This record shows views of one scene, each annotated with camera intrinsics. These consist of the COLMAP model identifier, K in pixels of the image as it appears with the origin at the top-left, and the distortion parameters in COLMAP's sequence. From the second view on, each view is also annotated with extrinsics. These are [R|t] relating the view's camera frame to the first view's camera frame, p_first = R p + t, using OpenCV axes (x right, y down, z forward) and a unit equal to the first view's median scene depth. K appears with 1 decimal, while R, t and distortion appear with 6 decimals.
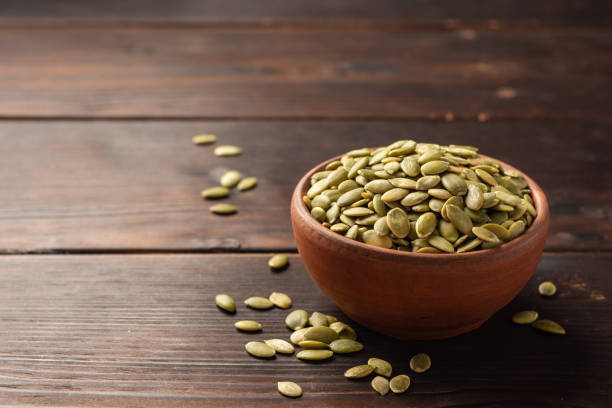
lens RADIAL K [[1514.3, 0, 306.0], [0, 1514.3, 204.0], [0, 0, 1]] dist [-0.014244, -0.280214]
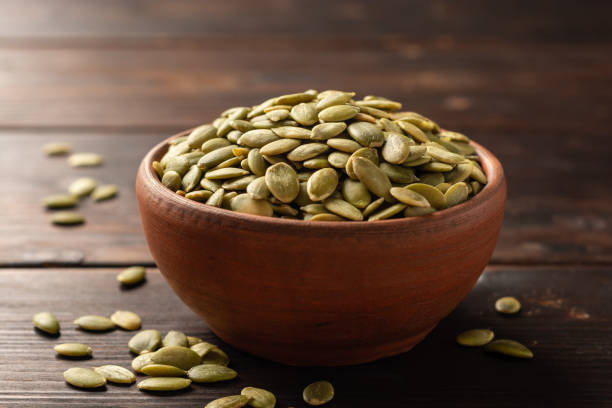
lens RADIAL K [[1514.3, 0, 306.0], [0, 1514.3, 204.0], [0, 0, 1]] dist [-0.014244, -0.280214]
pose [[0.999939, -0.006836, 0.008662, 0.063142], [0.007932, 0.991012, -0.133539, 0.108985], [-0.007671, 0.133600, 0.991006, 0.312382]]
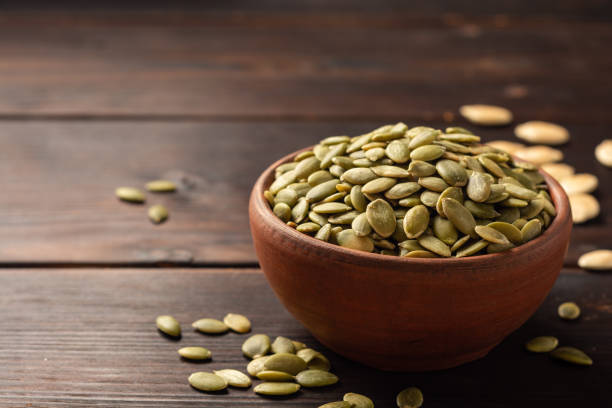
lens RADIAL K [[1514.3, 0, 306.0], [0, 1514.3, 204.0], [0, 0, 1]] dist [-0.014244, -0.280214]
pose [[0.999989, 0.002628, -0.003950, 0.023612], [-0.002805, 0.998965, -0.045397, 0.038398], [0.003827, 0.045407, 0.998961, 0.201953]]
